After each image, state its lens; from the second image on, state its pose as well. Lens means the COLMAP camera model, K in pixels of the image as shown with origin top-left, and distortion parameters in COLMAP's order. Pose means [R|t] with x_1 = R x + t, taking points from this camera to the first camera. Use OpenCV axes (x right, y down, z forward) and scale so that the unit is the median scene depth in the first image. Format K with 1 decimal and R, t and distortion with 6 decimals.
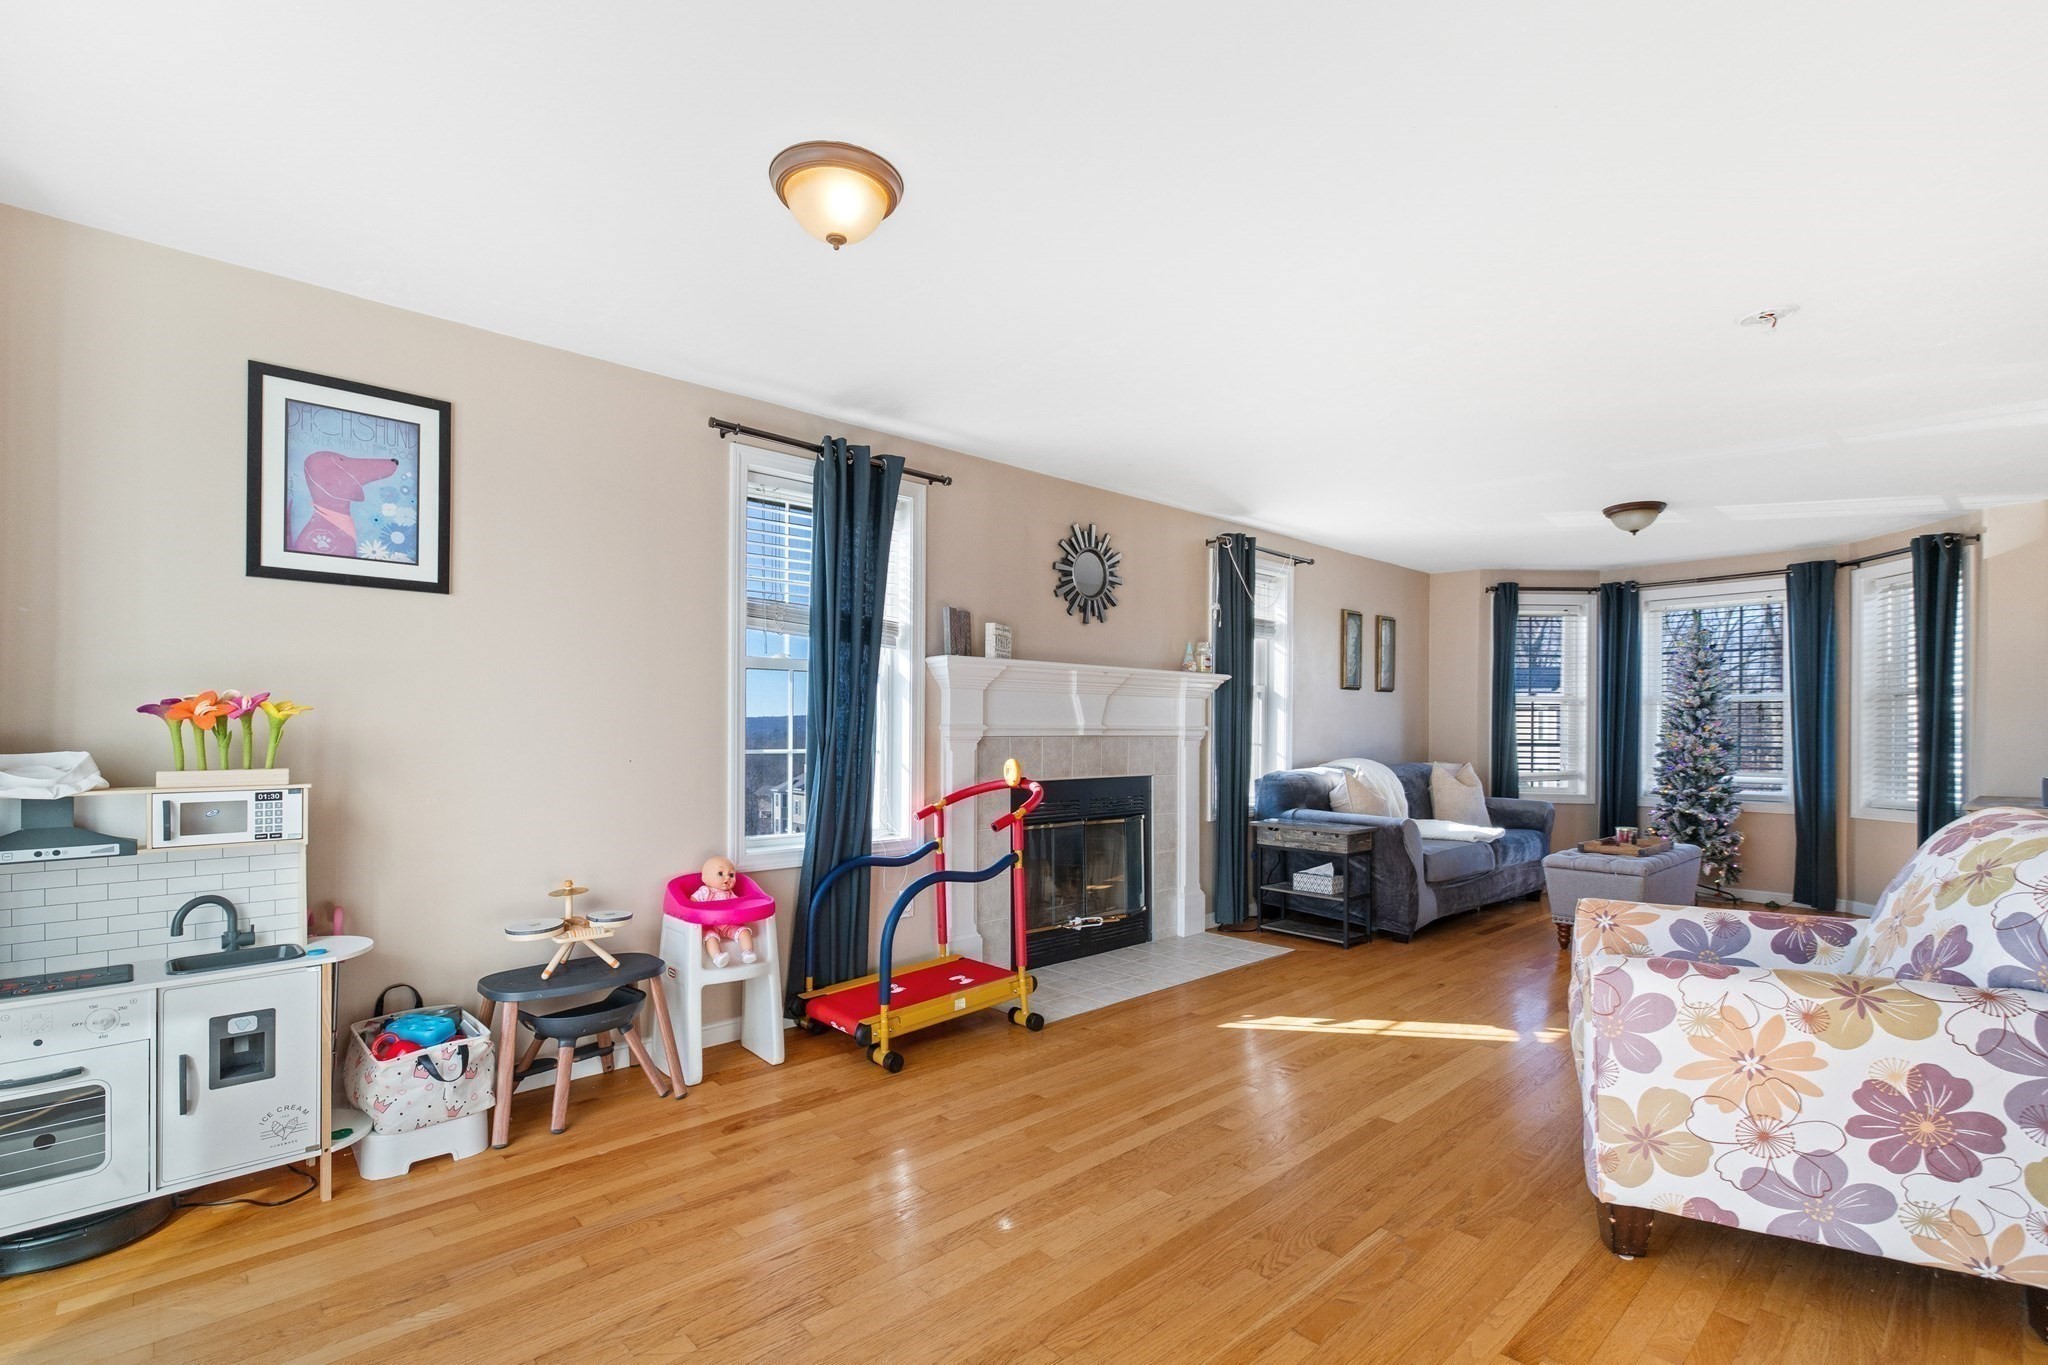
lens RADIAL K [[939.0, 0, 1017.7], [0, 939.0, 723.9], [0, 0, 1]] dist [-0.005550, 0.003182]
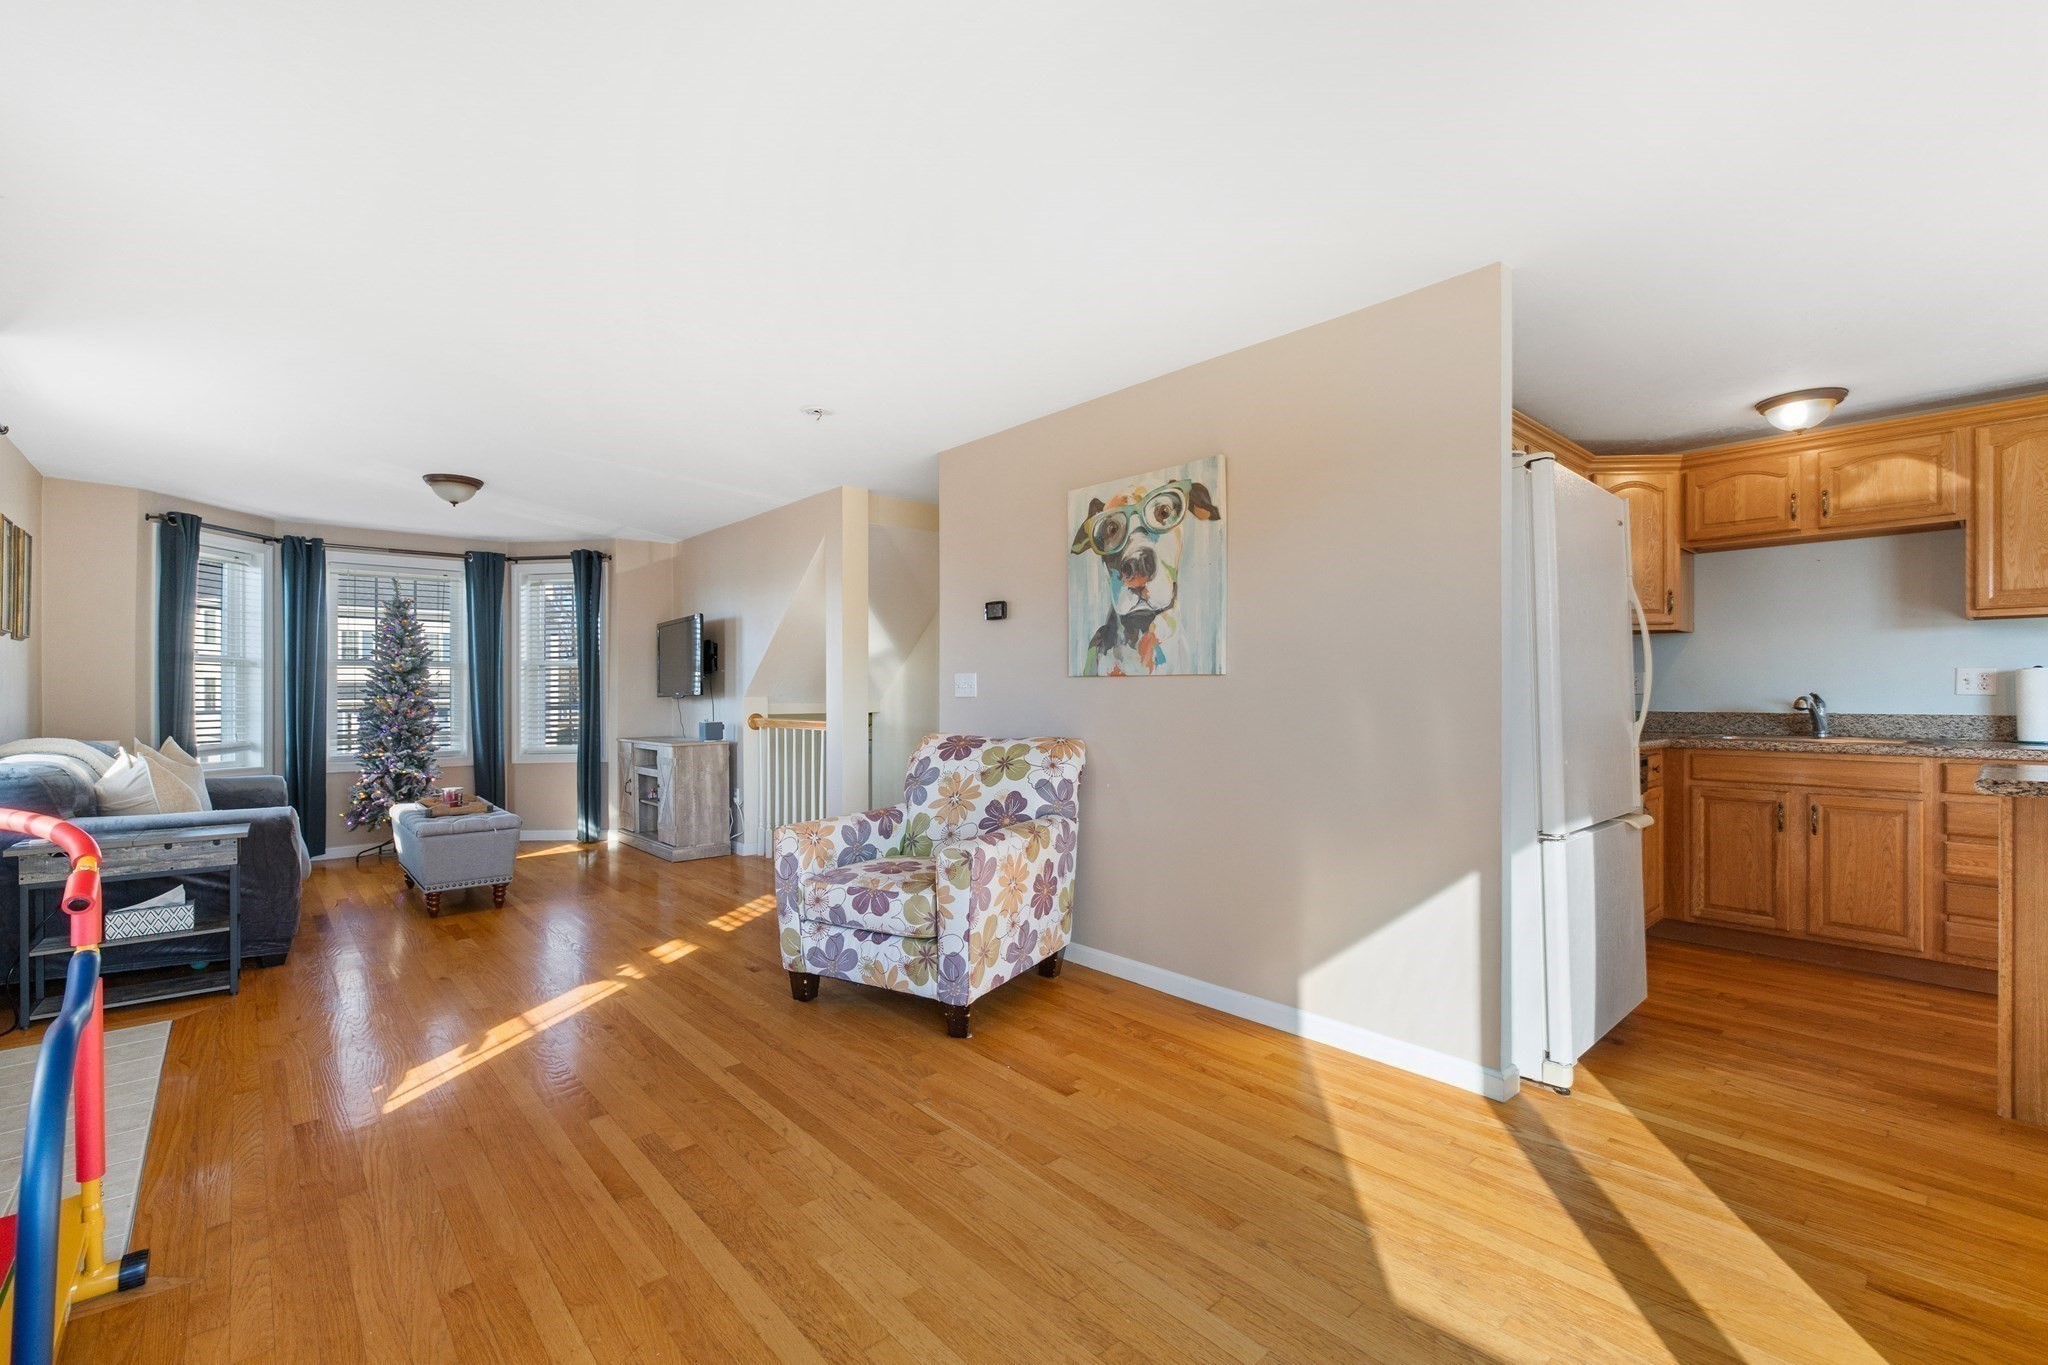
lens RADIAL K [[882.8, 0, 1028.1], [0, 882.8, 693.8], [0, 0, 1]] dist [-0.003166, 0.001439]
pose [[0.015149, -0.006595, 0.999863, -0.298981], [-0.001031, 0.999978, 0.006612, -0.000561], [-0.999885, -0.001131, 0.015142, 0.333221]]
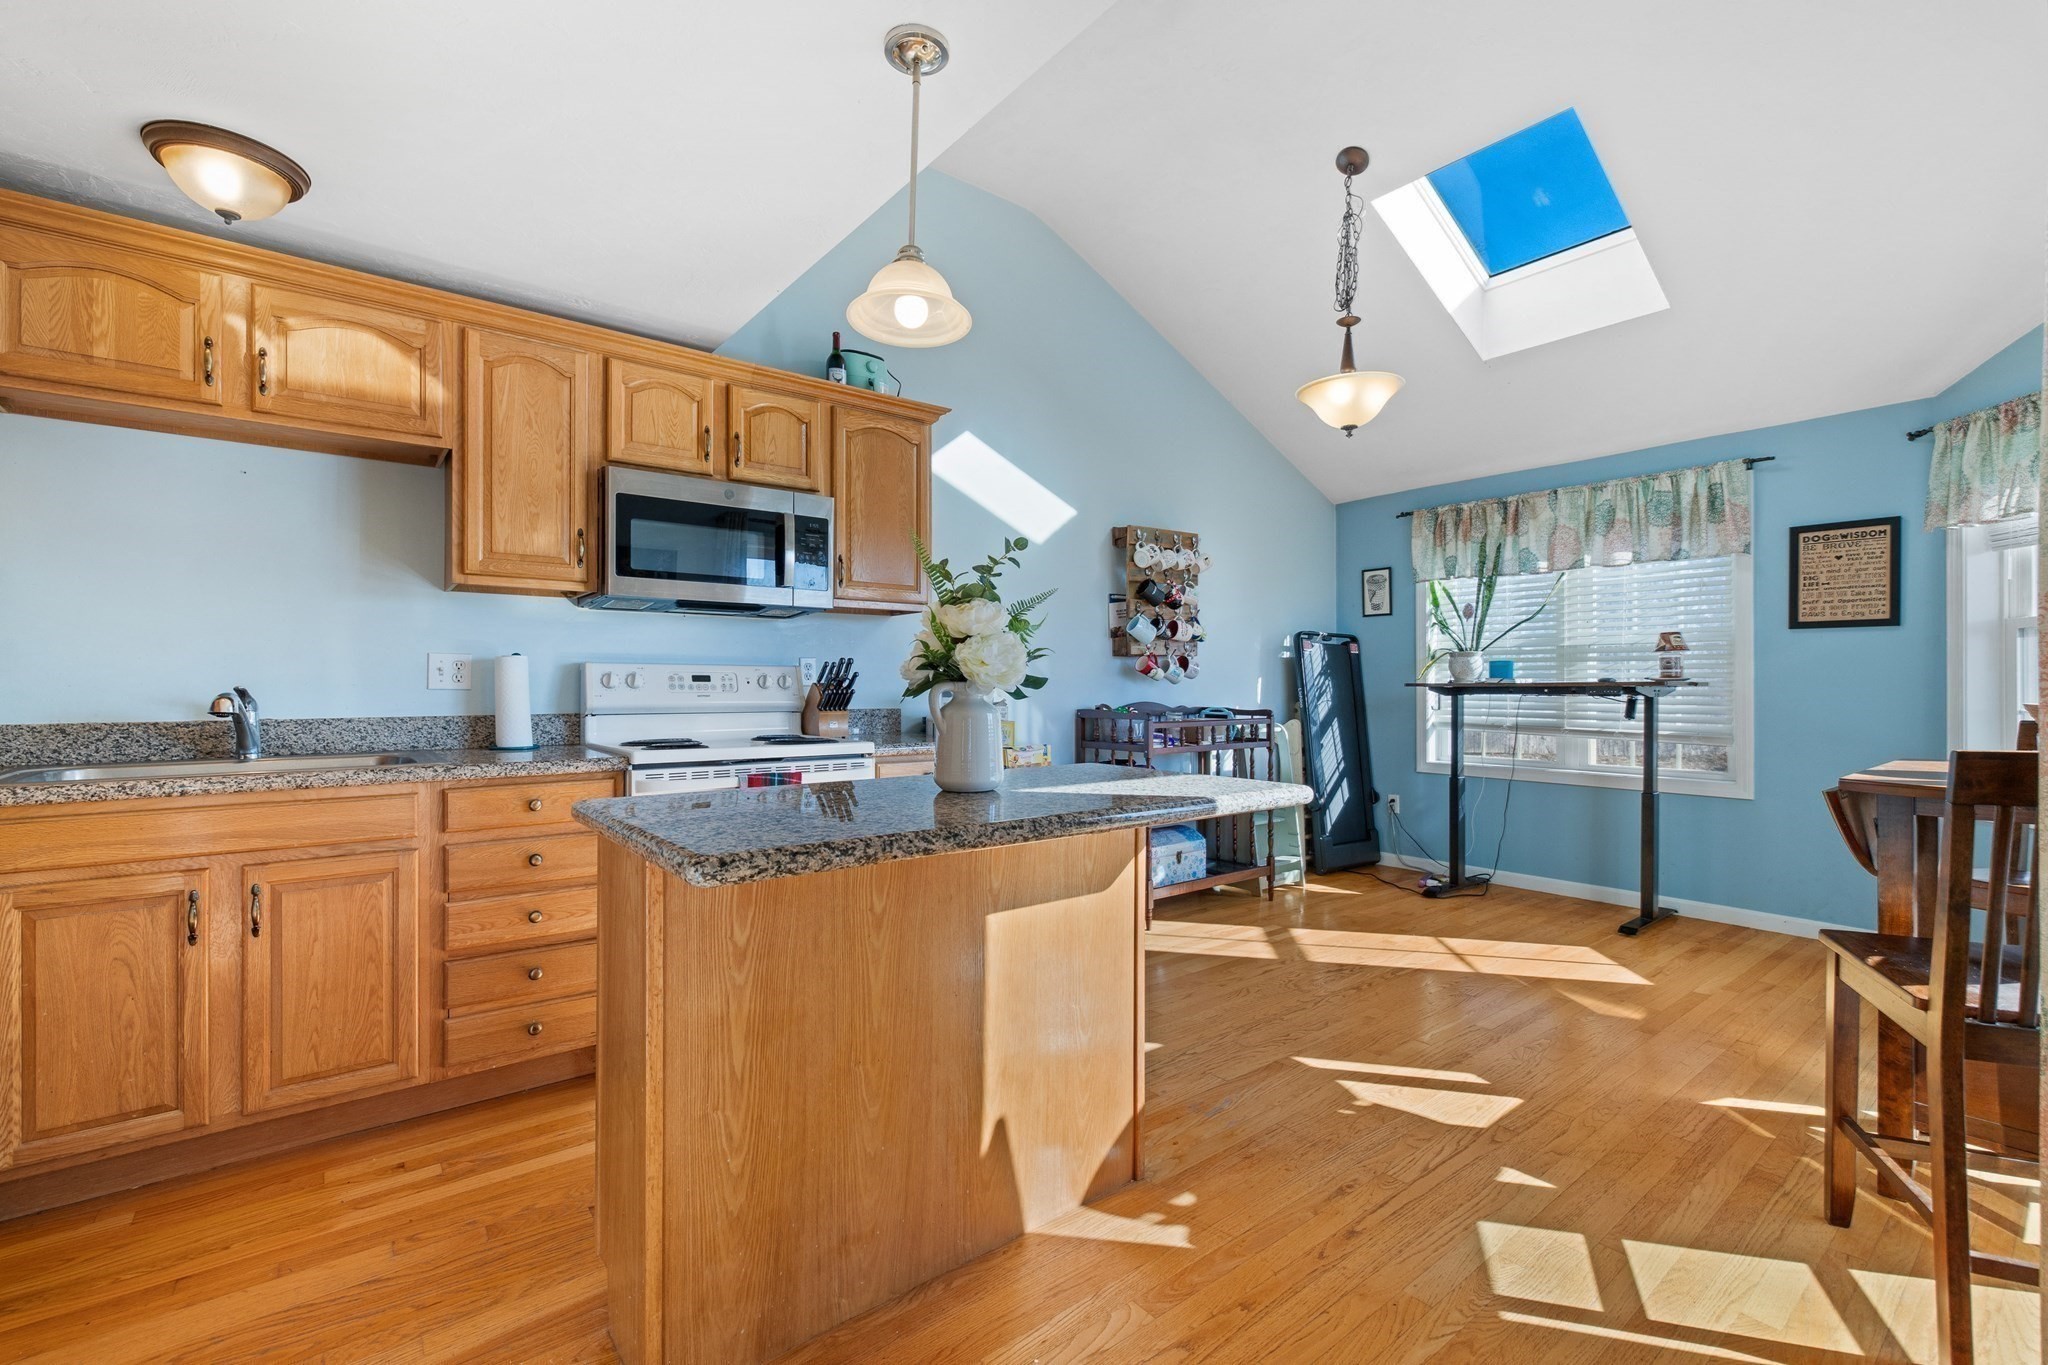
lens RADIAL K [[882.8, 0, 1021.3], [0, 882.8, 686.8], [0, 0, 1]] dist [-0.003166, 0.001439]
pose [[-0.996949, -0.005854, 0.077842, 0.023930], [-0.006028, 0.999980, -0.002003, 0.001425], [-0.077829, -0.002467, -0.996964, 0.096811]]
